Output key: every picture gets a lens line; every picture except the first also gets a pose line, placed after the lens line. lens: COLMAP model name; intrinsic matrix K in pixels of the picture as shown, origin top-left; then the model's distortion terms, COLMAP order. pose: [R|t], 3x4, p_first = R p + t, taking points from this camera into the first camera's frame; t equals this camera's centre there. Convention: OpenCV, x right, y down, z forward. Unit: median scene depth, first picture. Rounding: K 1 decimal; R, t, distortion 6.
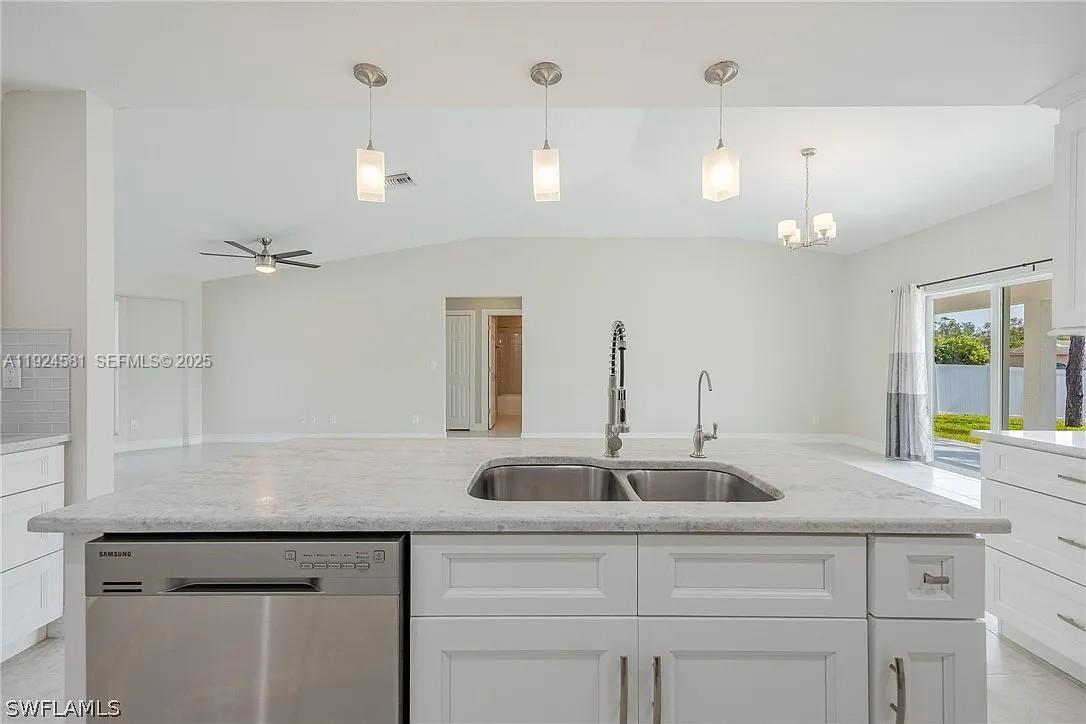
lens RADIAL K [[449.2, 0, 543.0], [0, 449.2, 362.0], [0, 0, 1]] dist [0.002219, 0.000018]
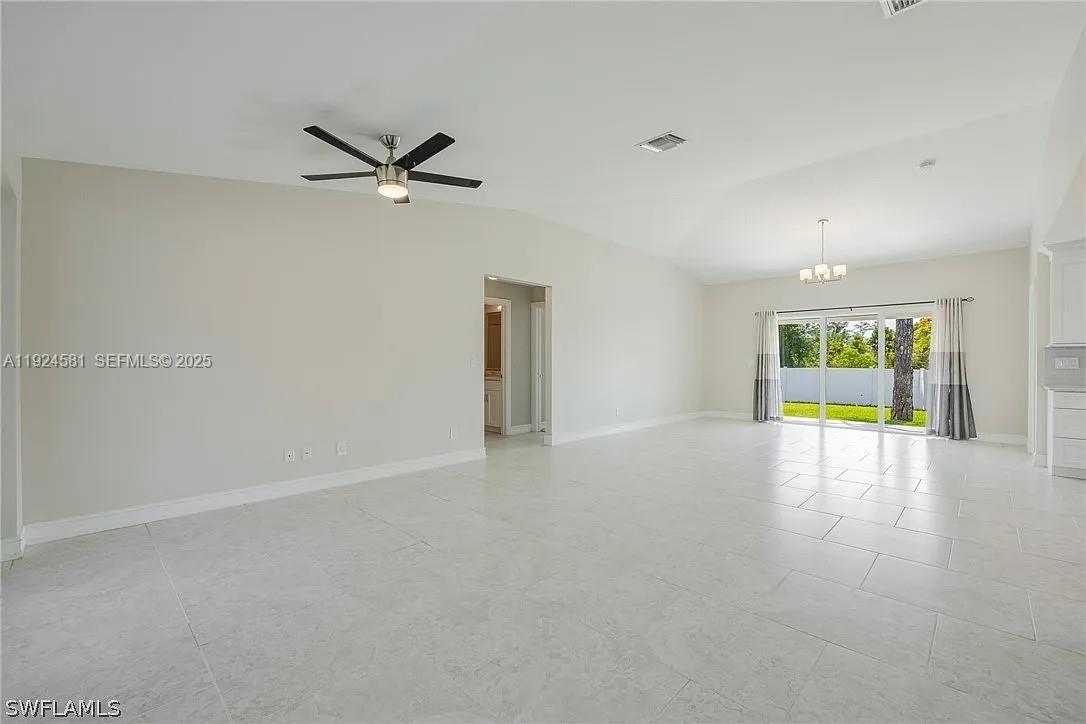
lens RADIAL K [[449.2, 0, 543.0], [0, 449.2, 362.0], [0, 0, 1]] dist [0.002219, 0.000018]
pose [[0.688754, -0.010461, 0.724920, -0.893759], [0.008639, 0.999943, 0.006222, -0.006813], [-0.724944, 0.001977, 0.688805, 0.491859]]
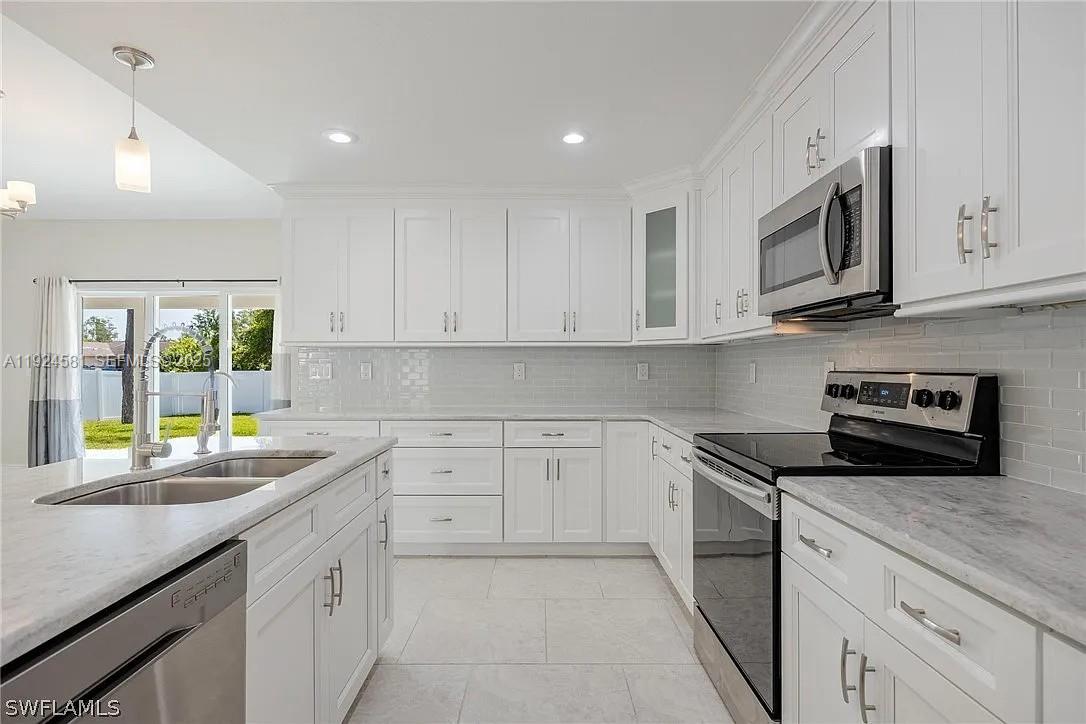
lens RADIAL K [[534.0, 0, 543.0], [0, 534.0, 362.0], [0, 0, 1]] dist [-0.000430, -0.000203]
pose [[-0.006306, 0.001509, 0.999979, -0.247690], [0.002519, 0.999996, -0.001493, -0.000509], [-0.999977, 0.002509, -0.006310, 0.051490]]
